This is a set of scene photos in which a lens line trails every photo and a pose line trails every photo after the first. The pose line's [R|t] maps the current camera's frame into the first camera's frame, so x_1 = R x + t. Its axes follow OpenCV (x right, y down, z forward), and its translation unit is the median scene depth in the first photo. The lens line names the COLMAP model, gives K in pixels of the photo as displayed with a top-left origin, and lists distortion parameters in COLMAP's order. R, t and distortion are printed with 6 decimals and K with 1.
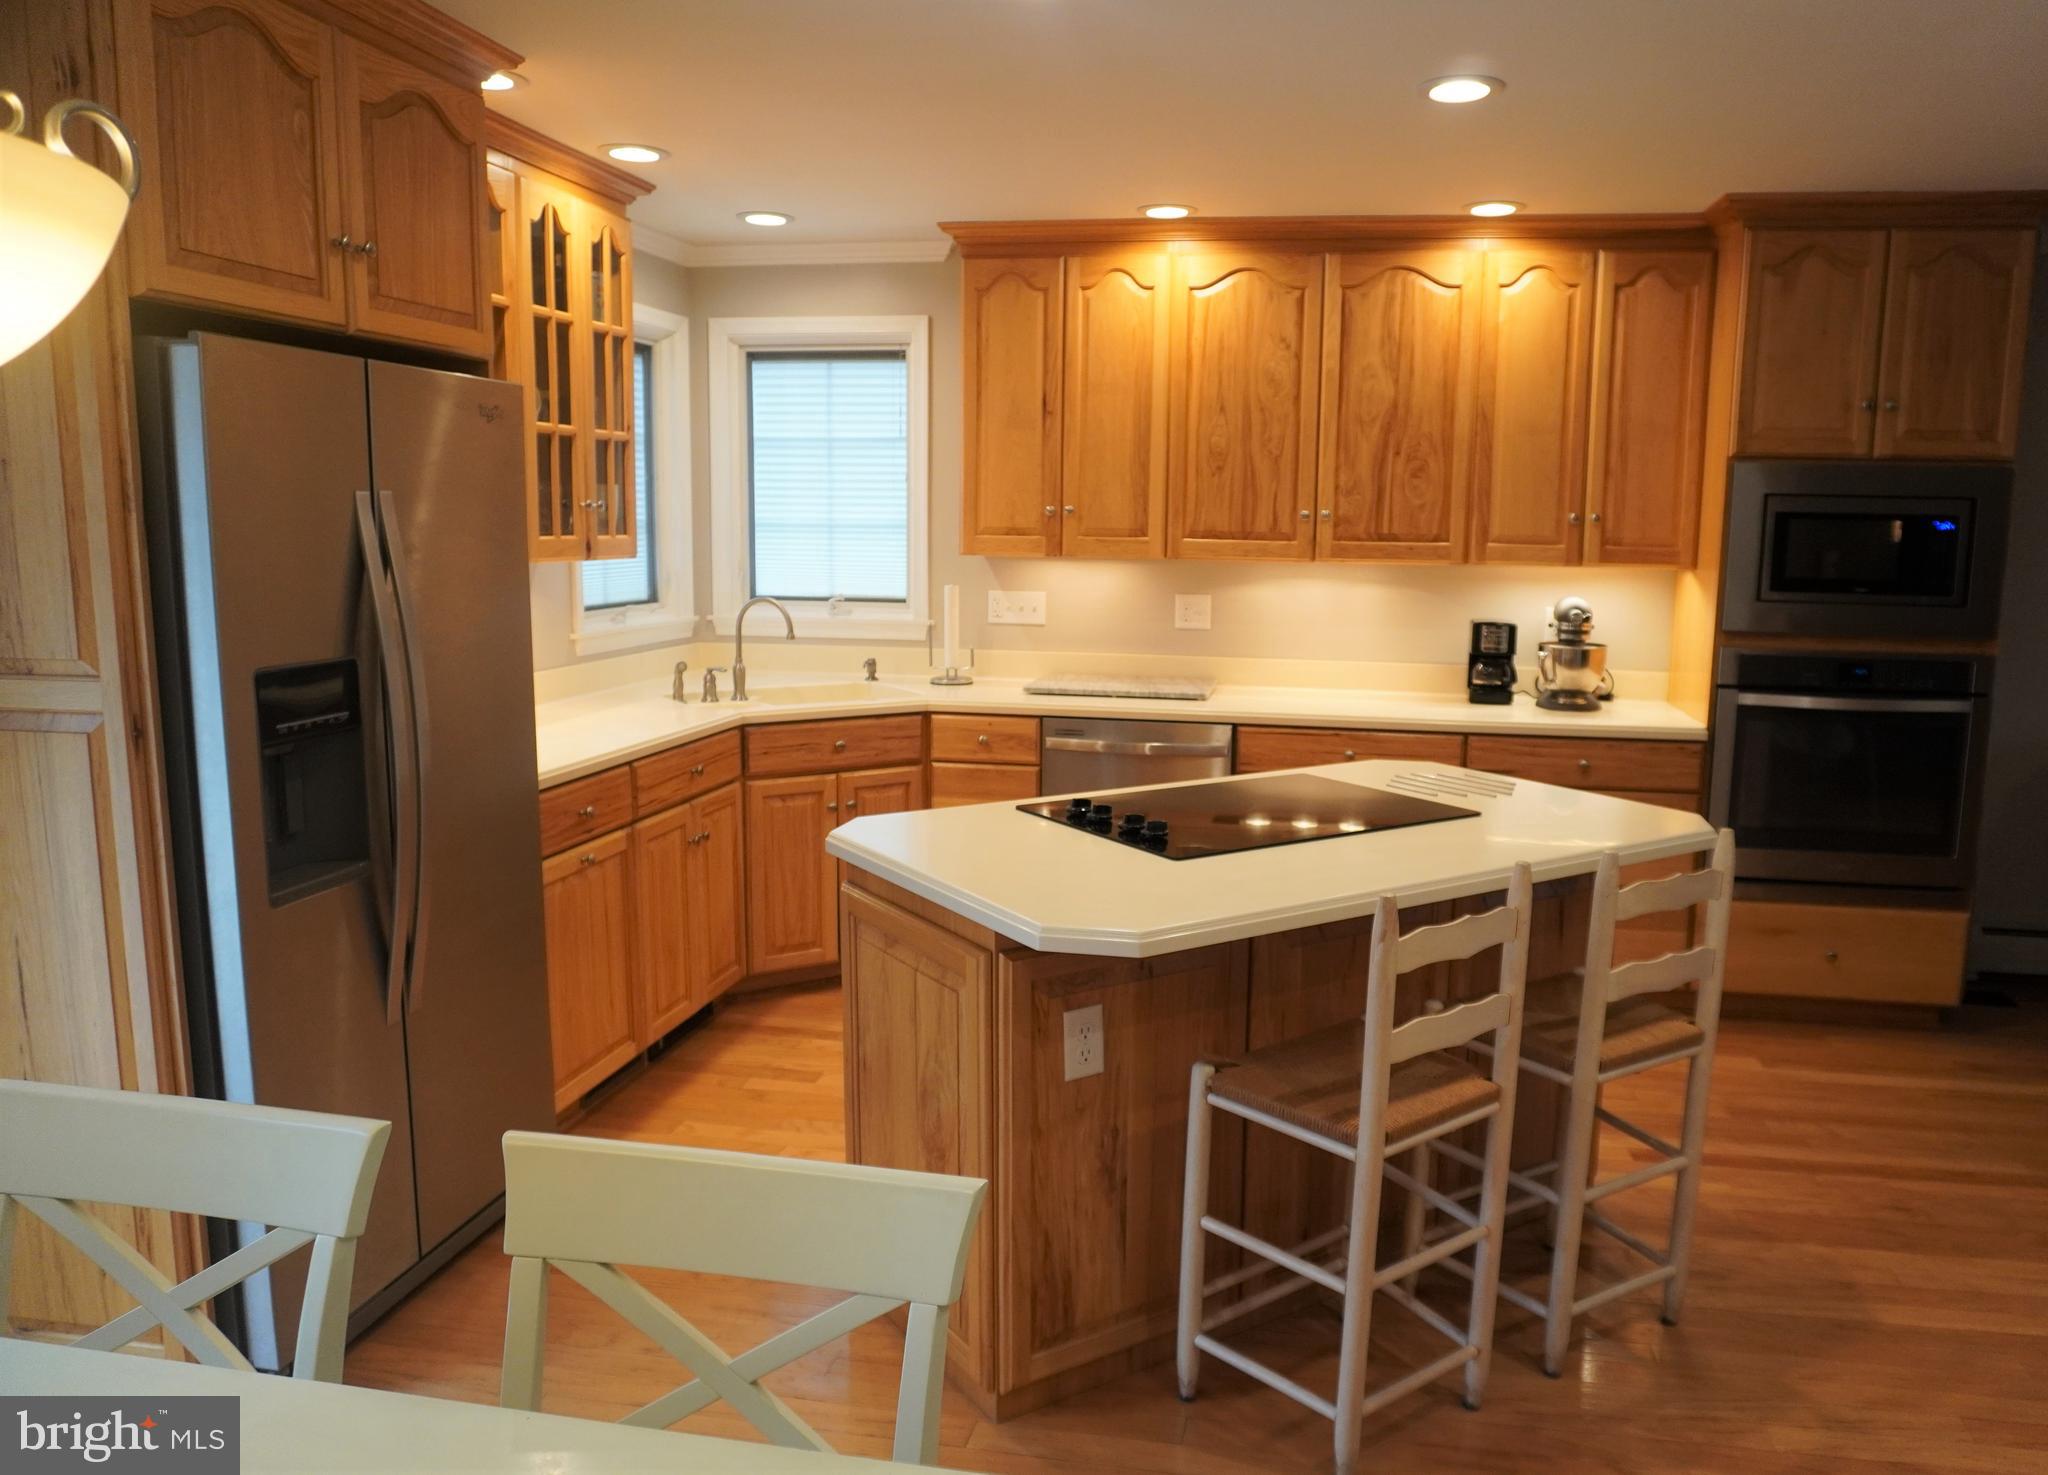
lens RADIAL K [[1468.4, 0, 1110.9], [0, 1468.4, 738.0], [0, 0, 1]] dist [-0.030981, 0.005840]
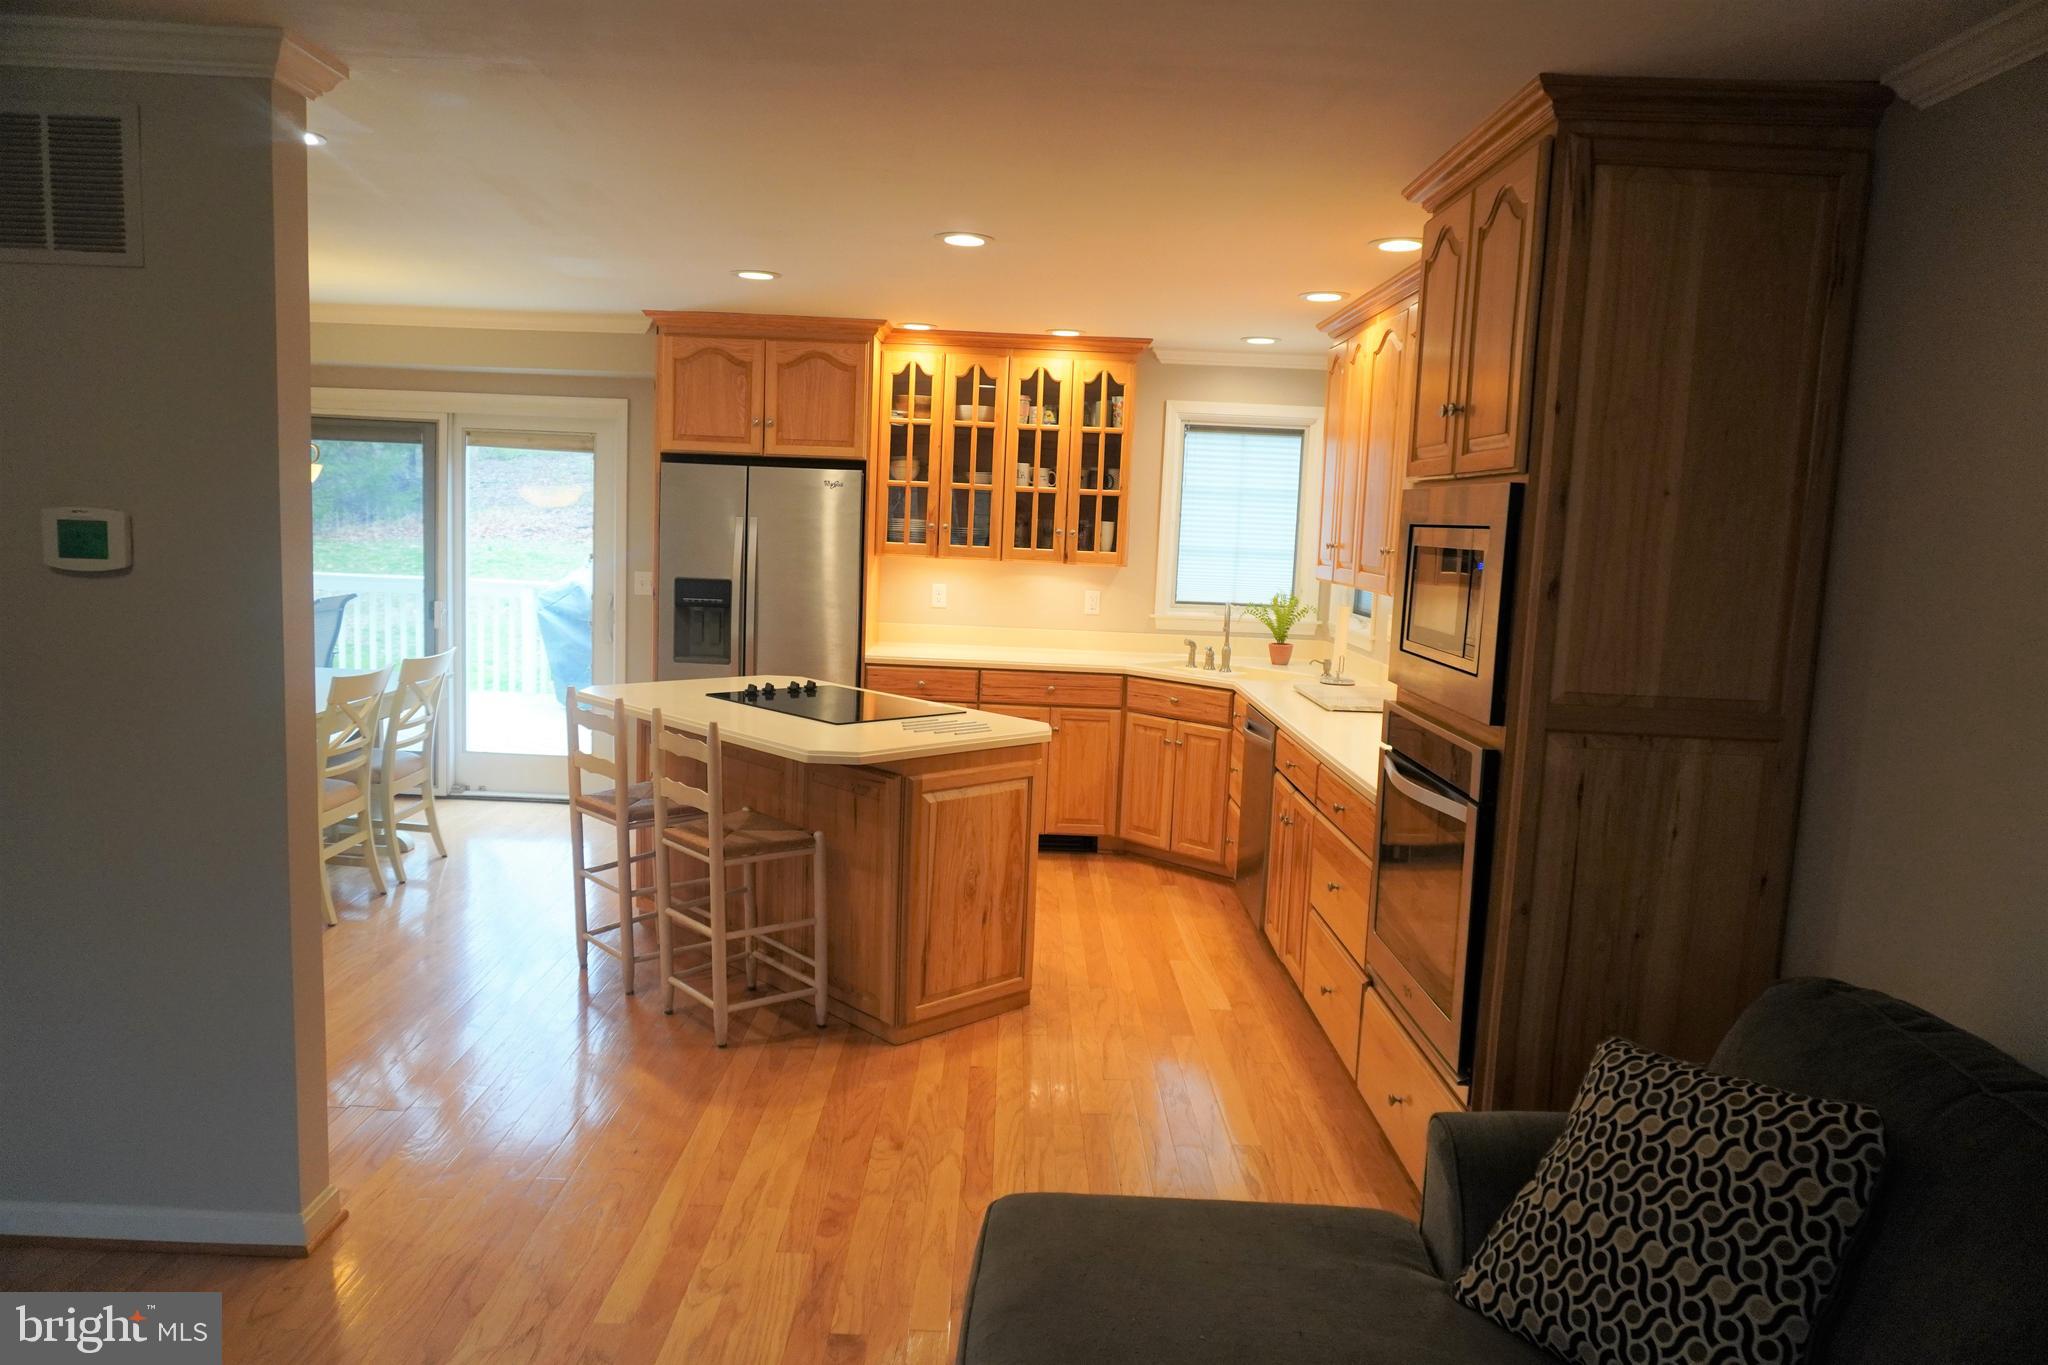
lens RADIAL K [[1360.1, 0, 1020.8], [0, 1360.1, 687.5], [0, 0, 1]] dist [-0.022422, 0.003778]
pose [[0.177285, 0.114780, -0.977444, 1.754668], [-0.182975, 0.979704, 0.081858, -0.143492], [0.967001, 0.164336, 0.194688, 0.942492]]
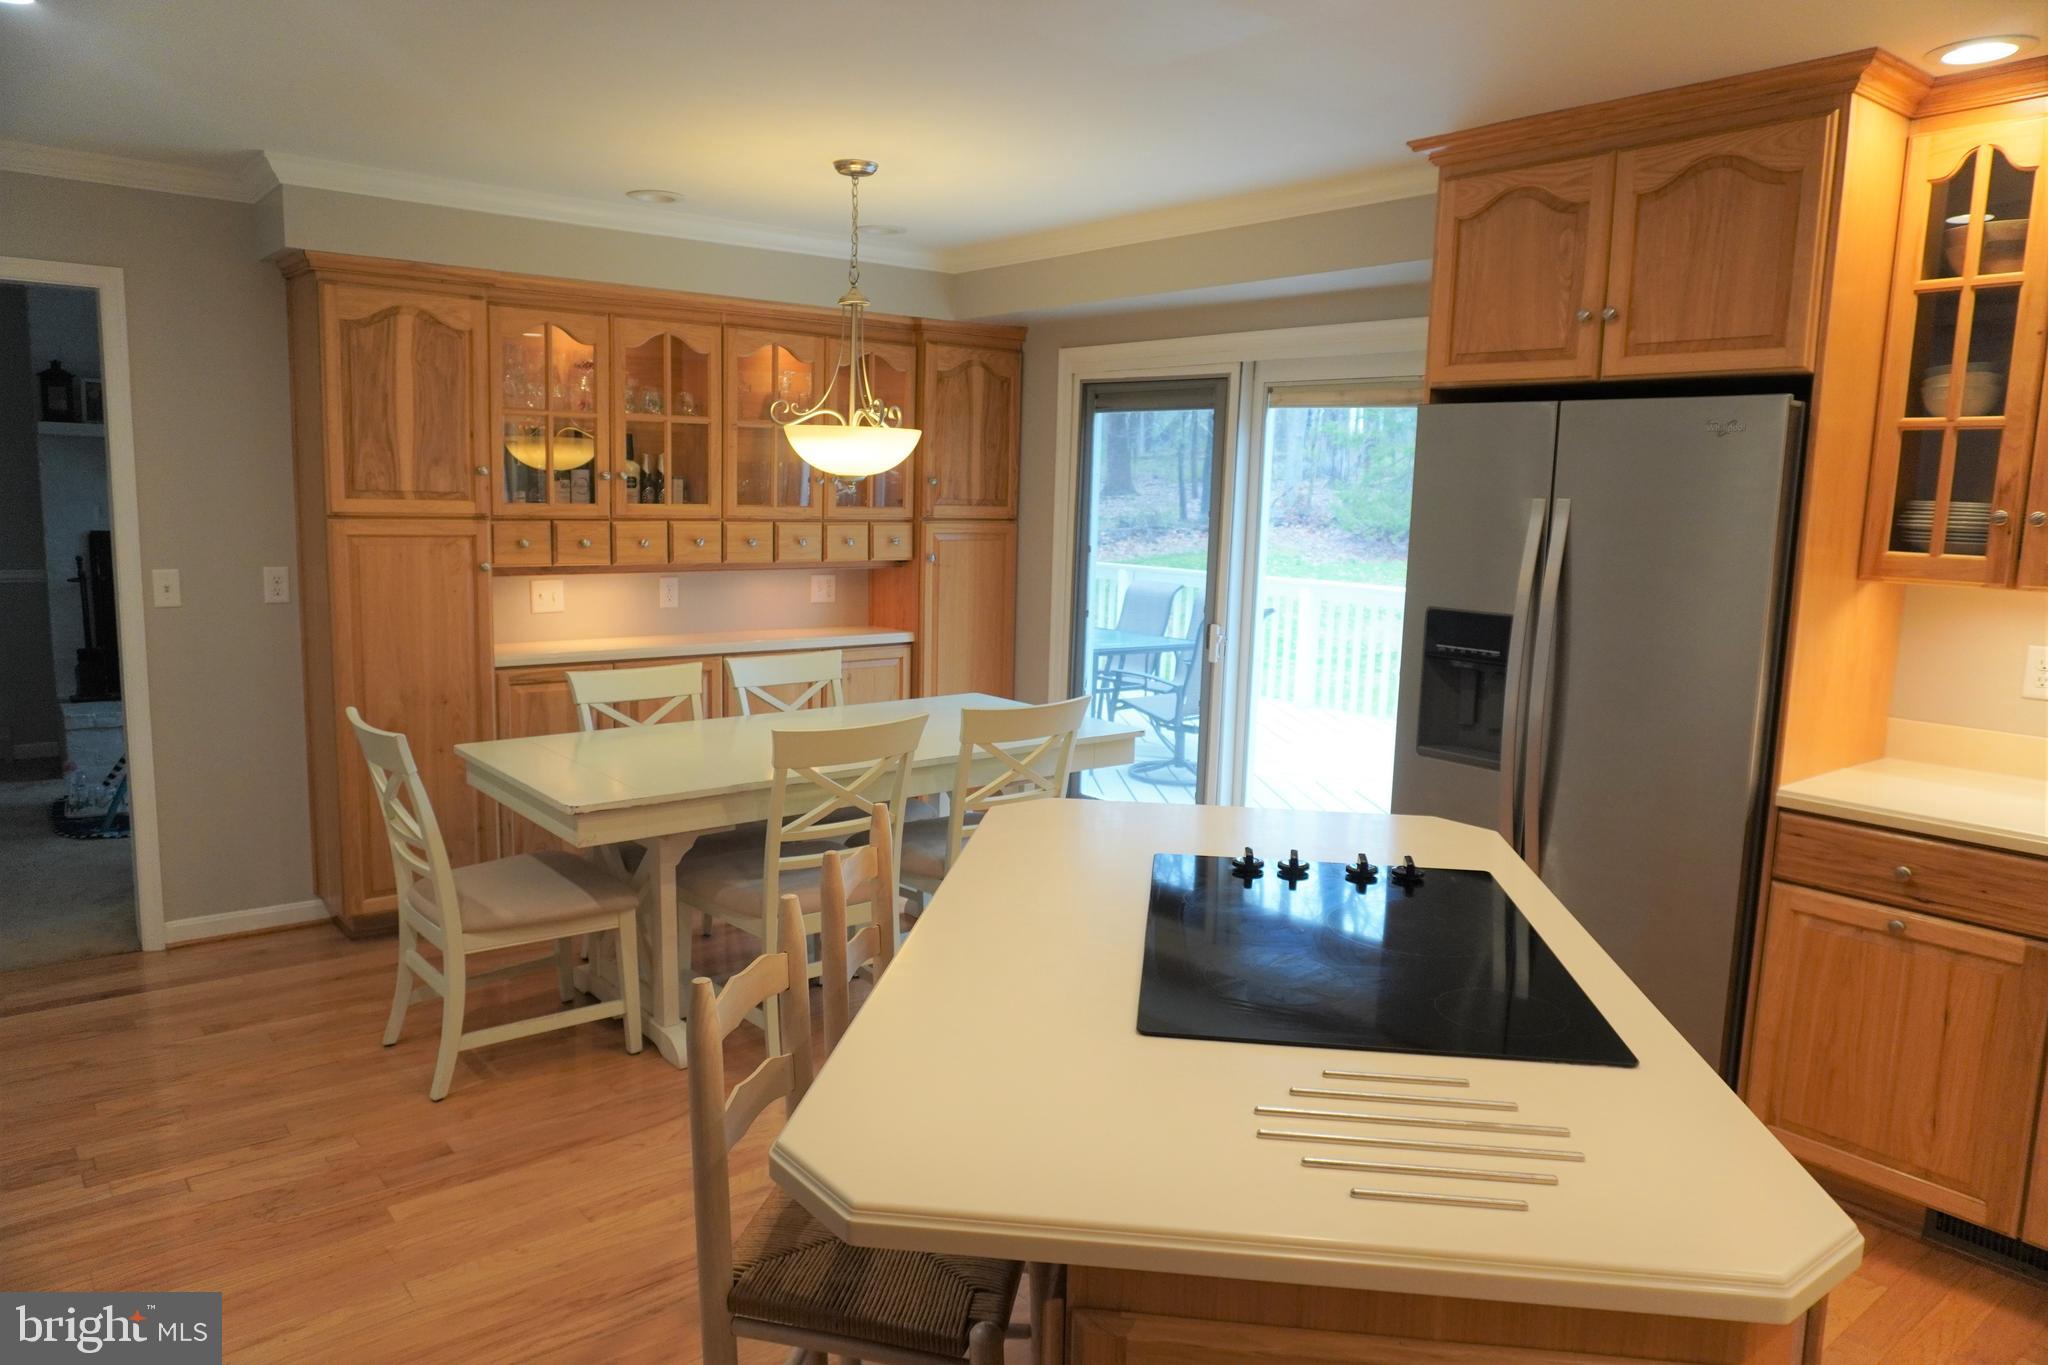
lens RADIAL K [[1360.1, 0, 1013.9], [0, 1360.1, 684.4], [0, 0, 1]] dist [-0.022422, 0.003778]
pose [[-0.657728, 0.078401, -0.749164, 0.697501], [-0.145595, 0.962581, 0.228560, -0.196479], [0.739051, 0.259404, -0.621702, 1.309125]]
